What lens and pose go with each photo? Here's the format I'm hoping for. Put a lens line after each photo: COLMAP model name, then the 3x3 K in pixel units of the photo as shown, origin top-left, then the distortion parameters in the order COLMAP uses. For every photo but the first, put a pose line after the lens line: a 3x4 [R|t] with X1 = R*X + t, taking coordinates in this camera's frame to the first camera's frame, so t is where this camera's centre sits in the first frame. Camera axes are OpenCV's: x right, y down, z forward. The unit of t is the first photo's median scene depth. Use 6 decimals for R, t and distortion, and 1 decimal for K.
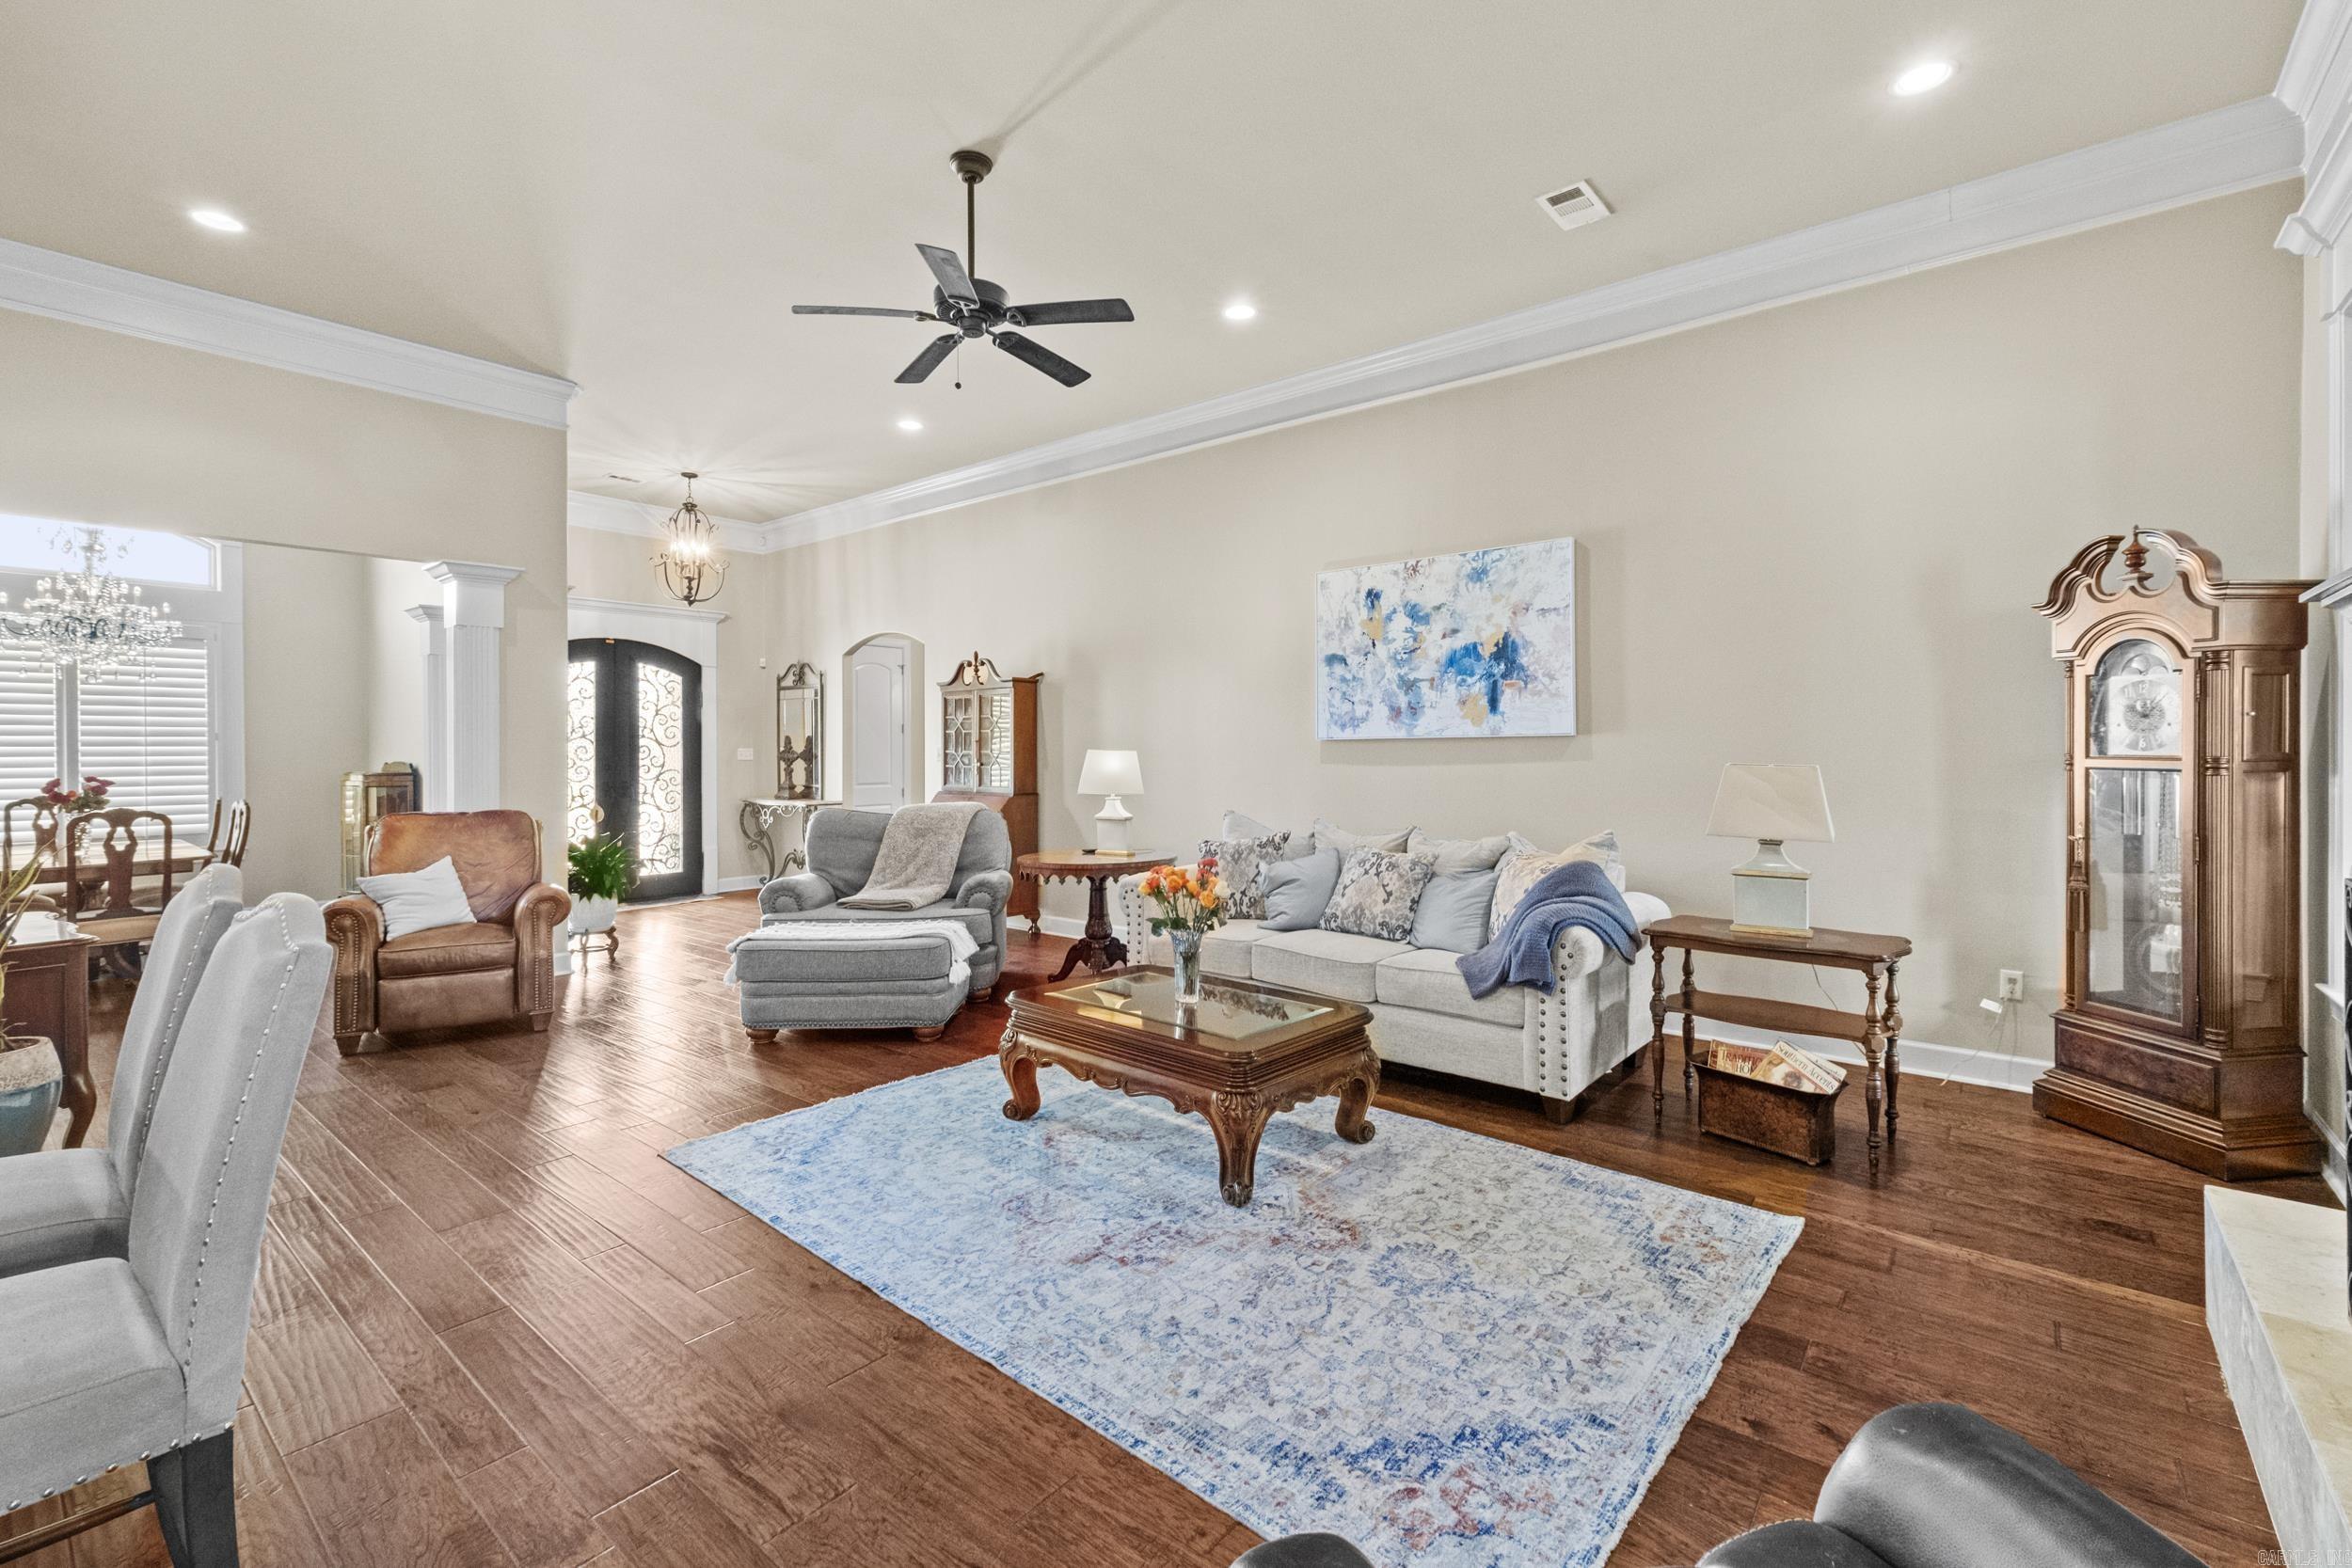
lens RADIAL K [[1028.8, 0, 1149.2], [0, 1028.8, 737.3], [0, 0, 1]] dist [0.006705, 0.000927]
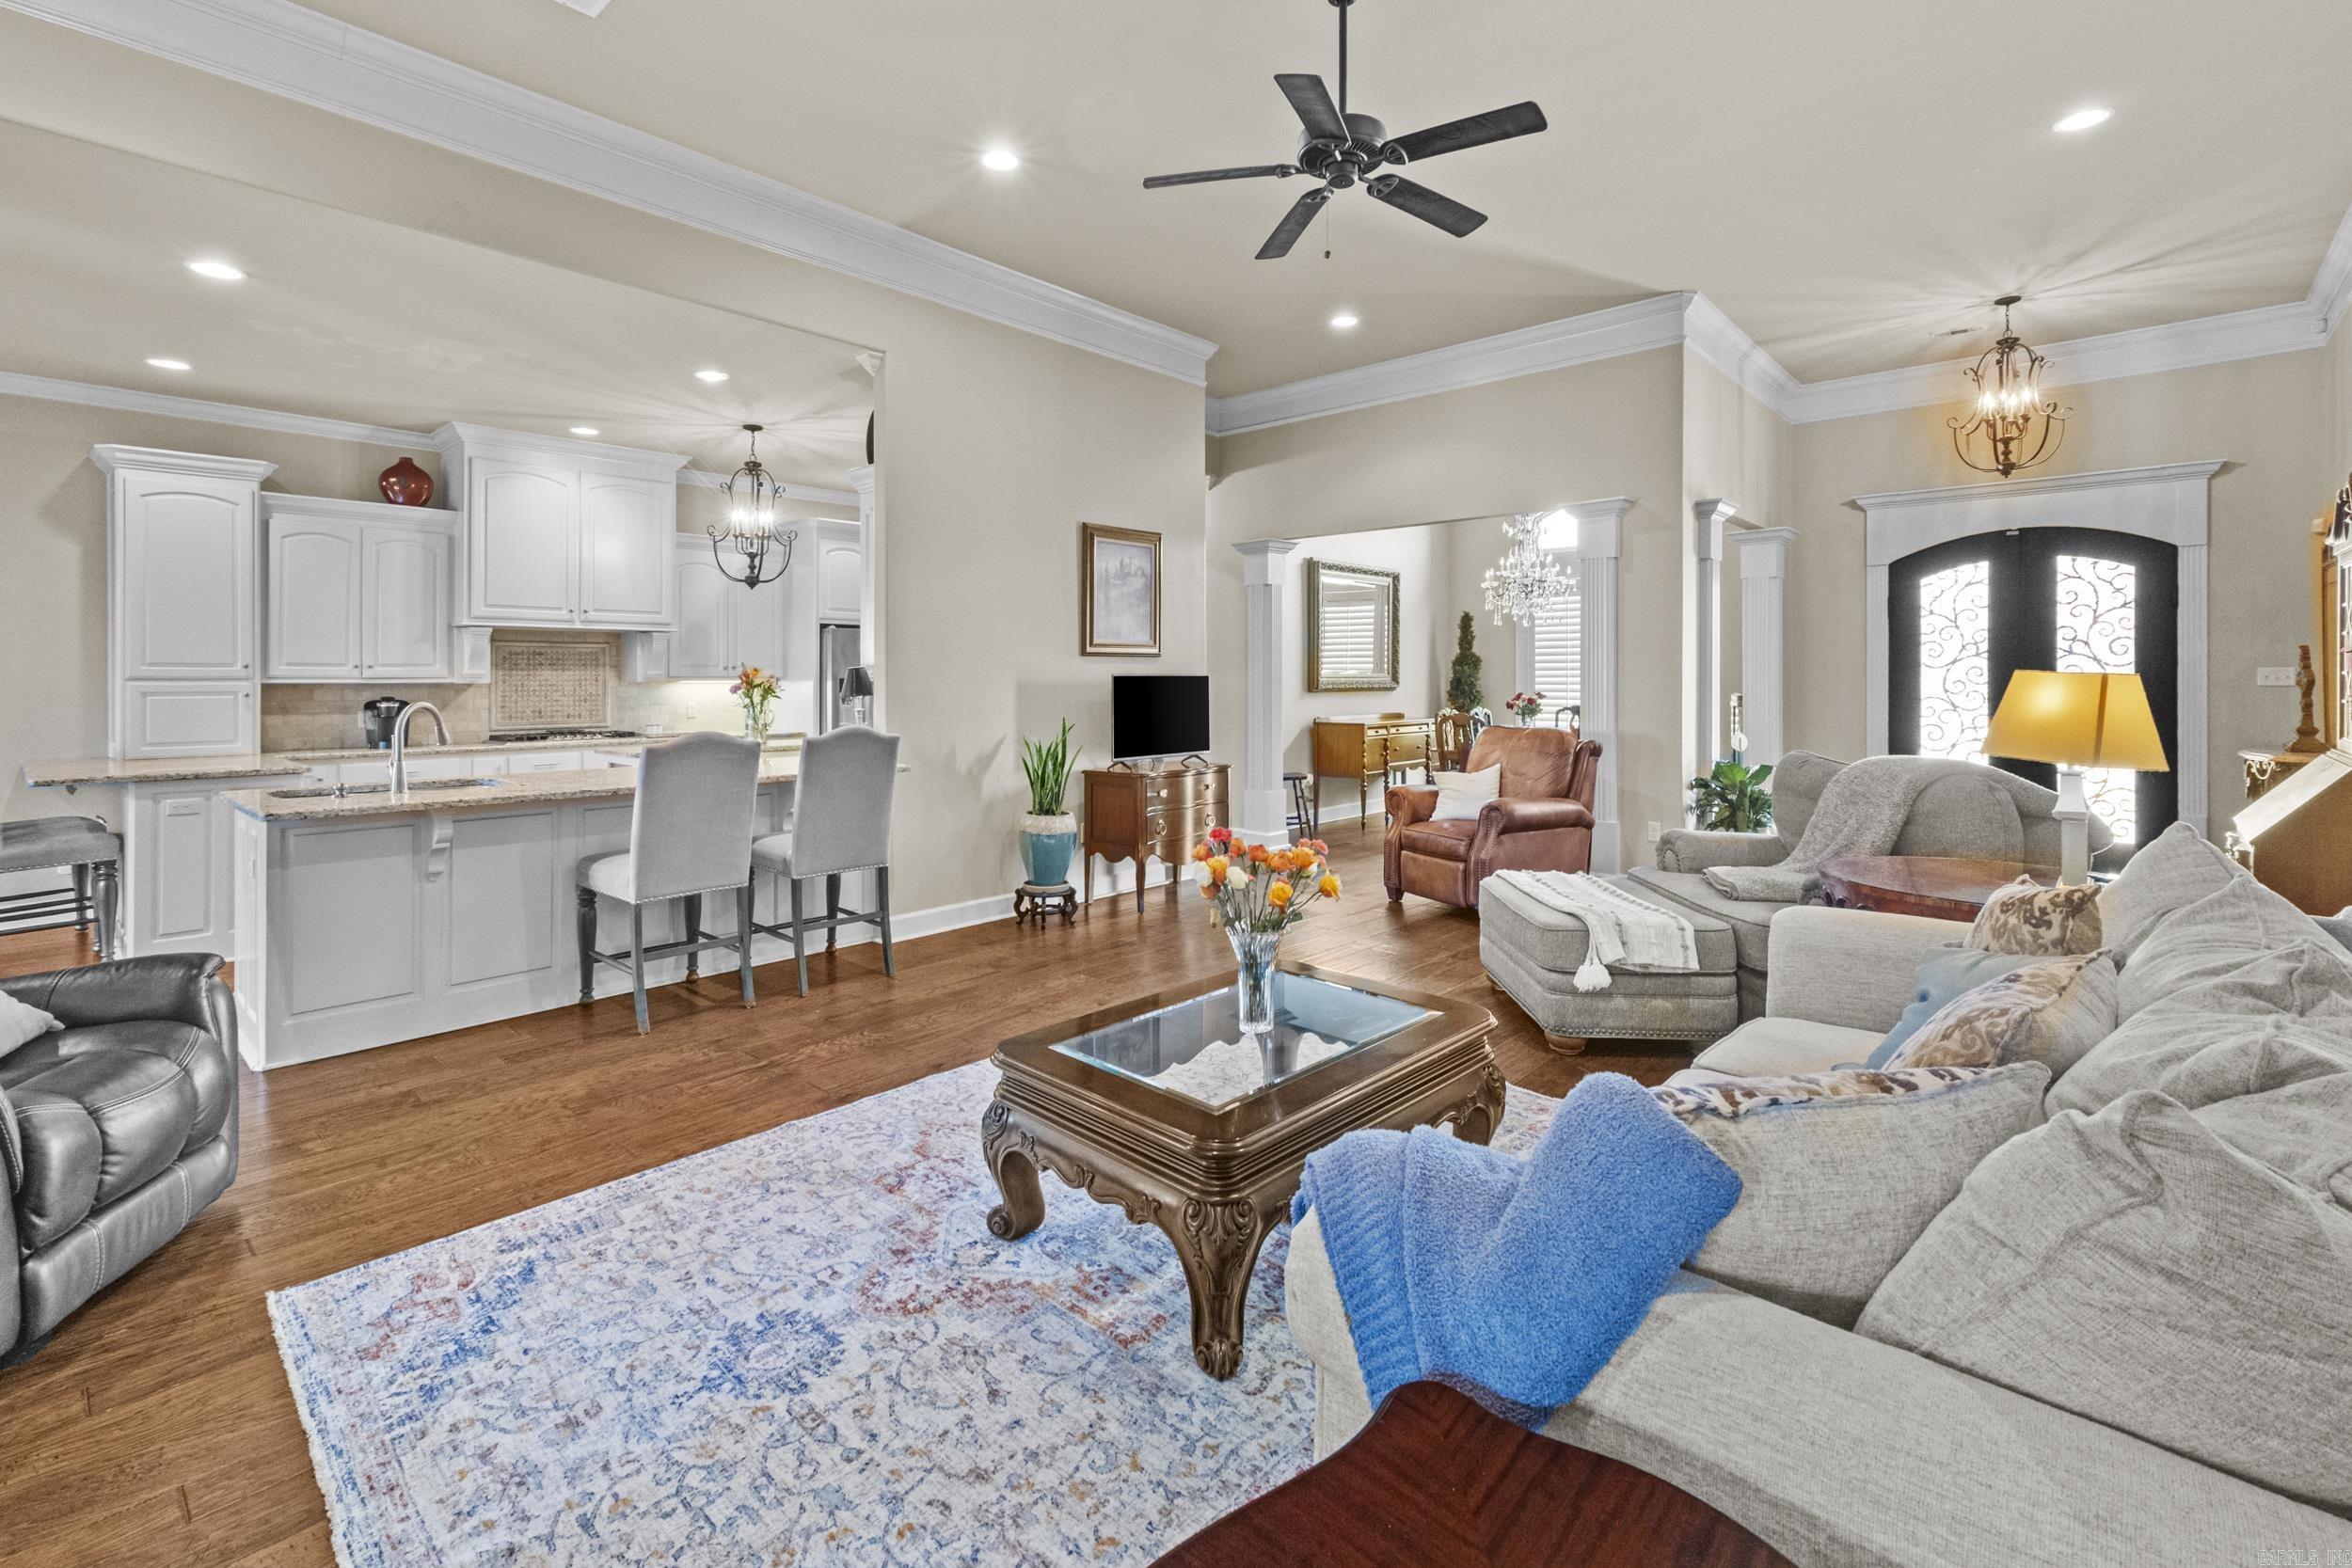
lens RADIAL K [[1028.8, 0, 1160.2], [0, 1028.8, 670.5], [0, 0, 1]] dist [0.006705, 0.000927]
pose [[-0.035914, -0.006621, -0.999333, 0.505026], [0.020455, 0.999764, -0.007359, 0.008331], [0.999146, -0.020705, -0.035770, 0.650683]]
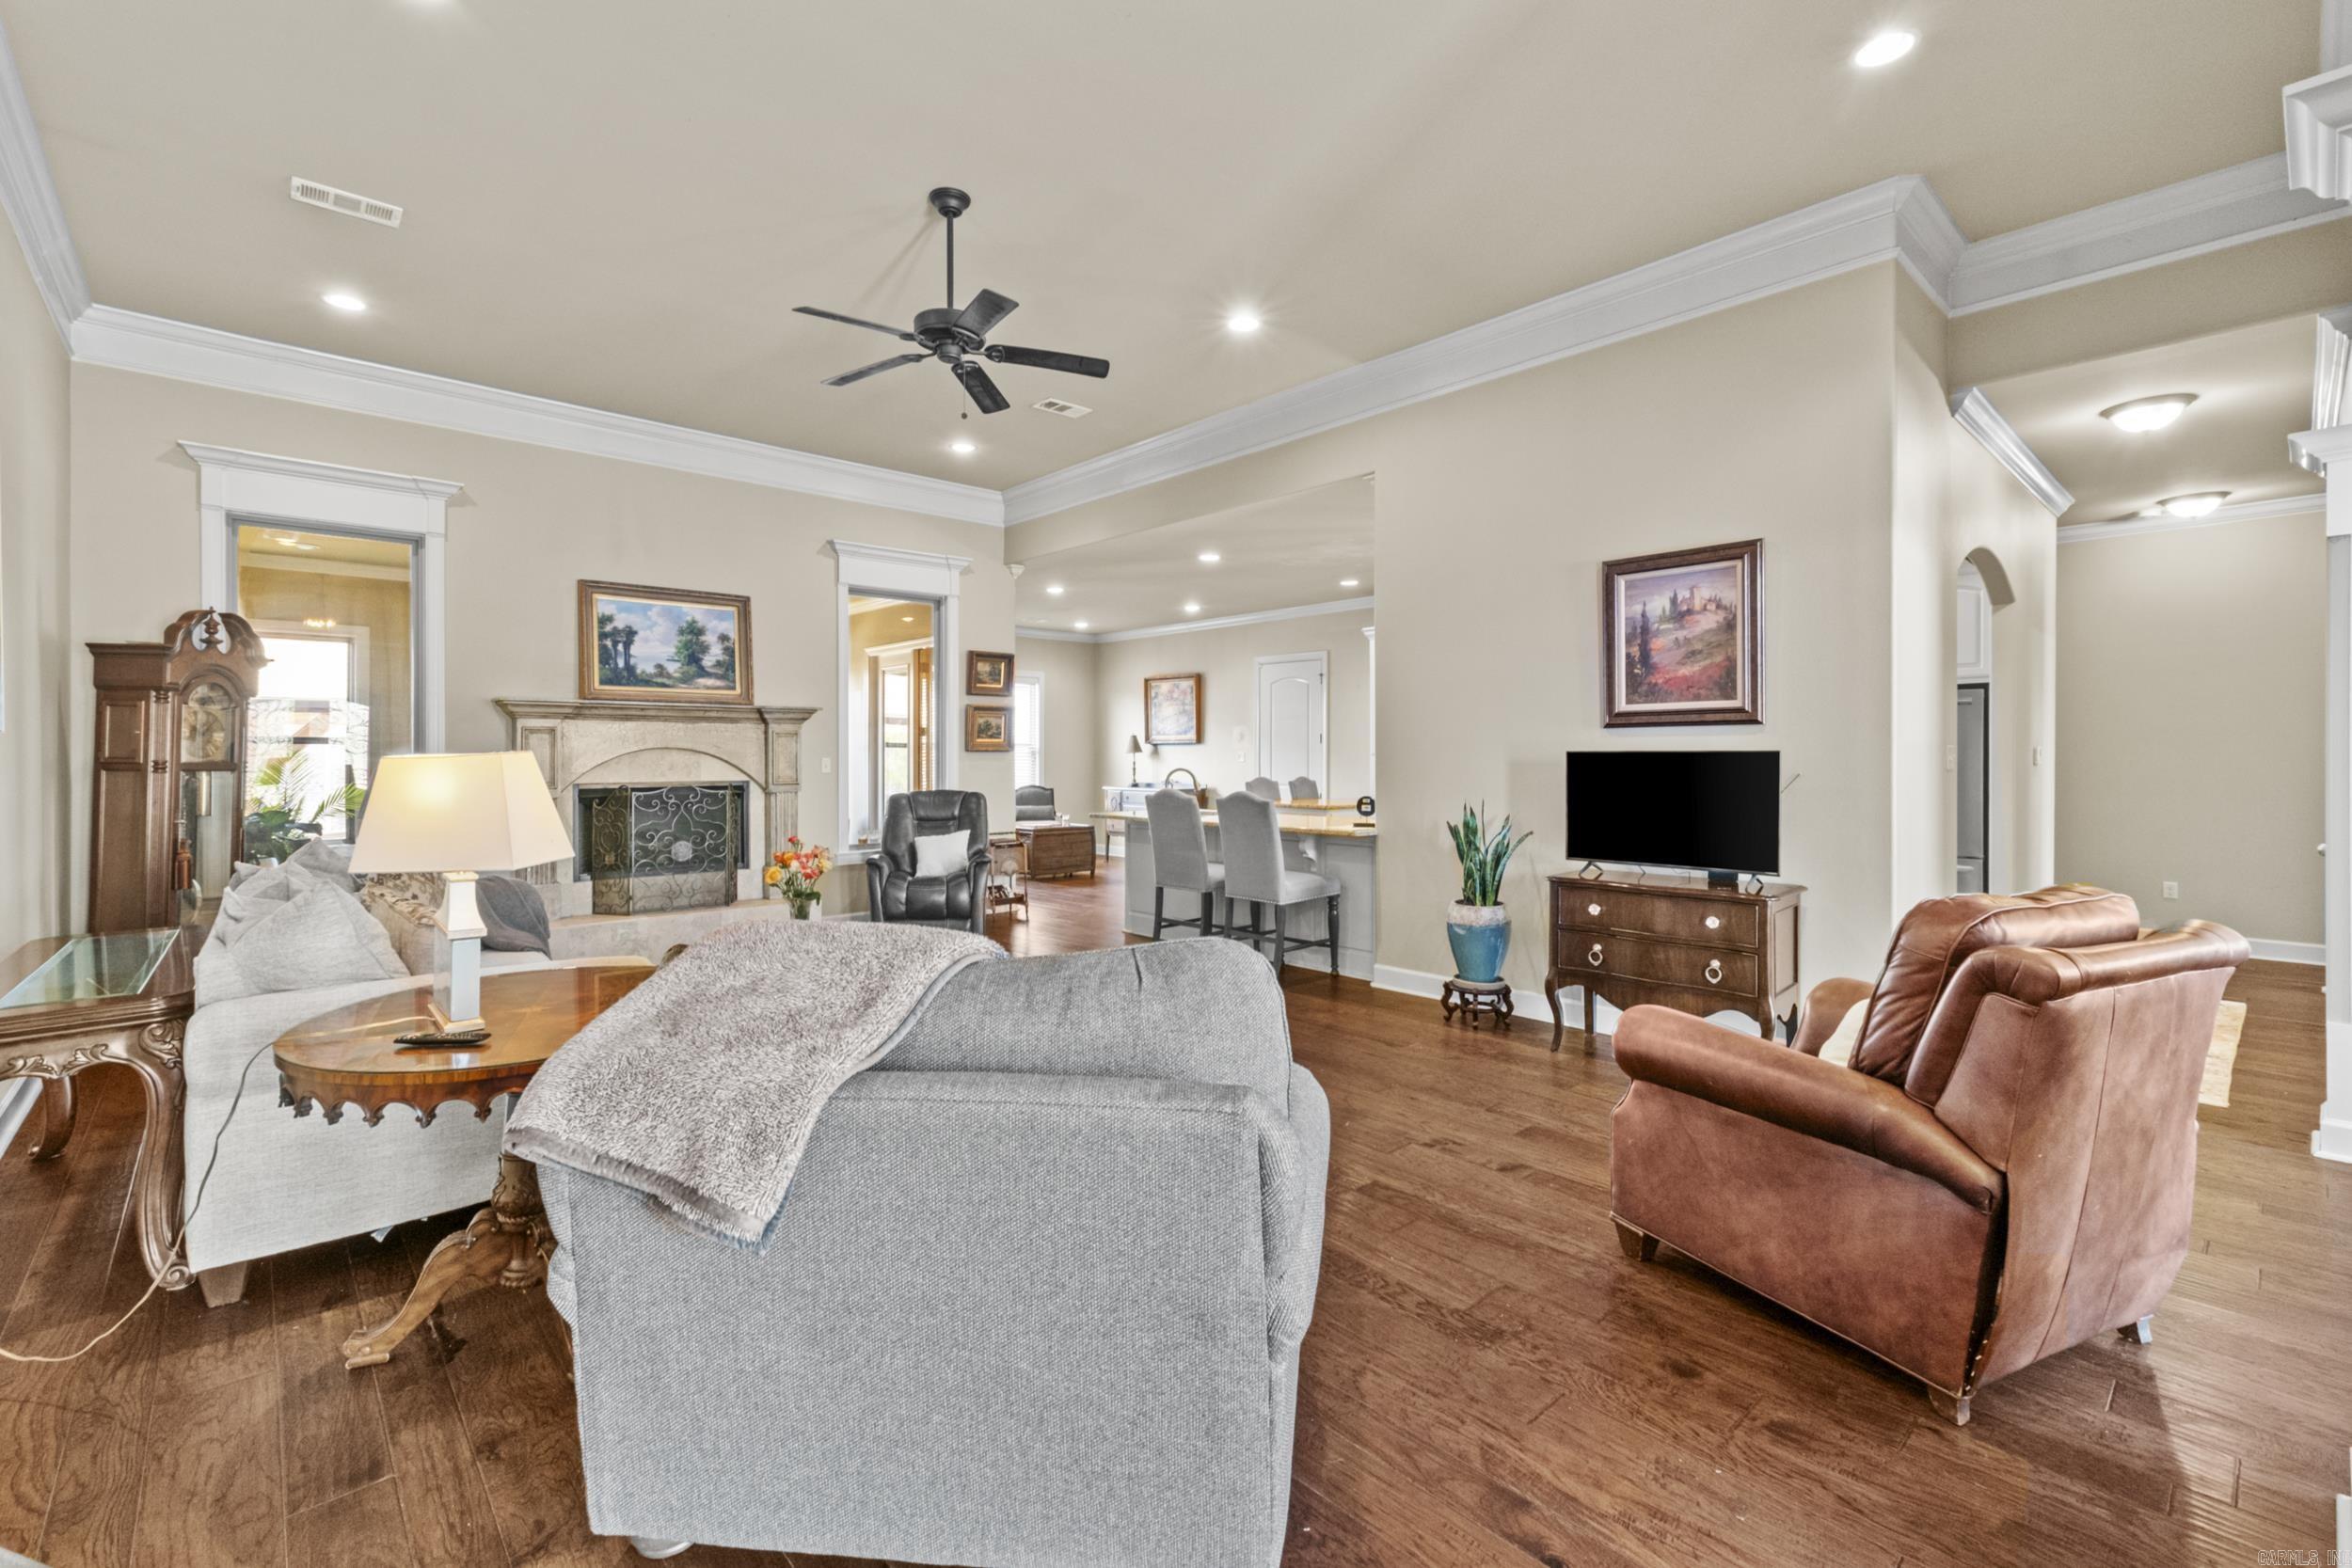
lens RADIAL K [[1028.8, 0, 1166.2], [0, 1028.8, 748.3], [0, 0, 1]] dist [0.006705, 0.000927]
pose [[-0.992721, 0.003172, 0.120392, -0.381278], [0.000100, 0.999674, -0.025513, 0.024811], [-0.120434, -0.025315, -0.992398, 1.495924]]
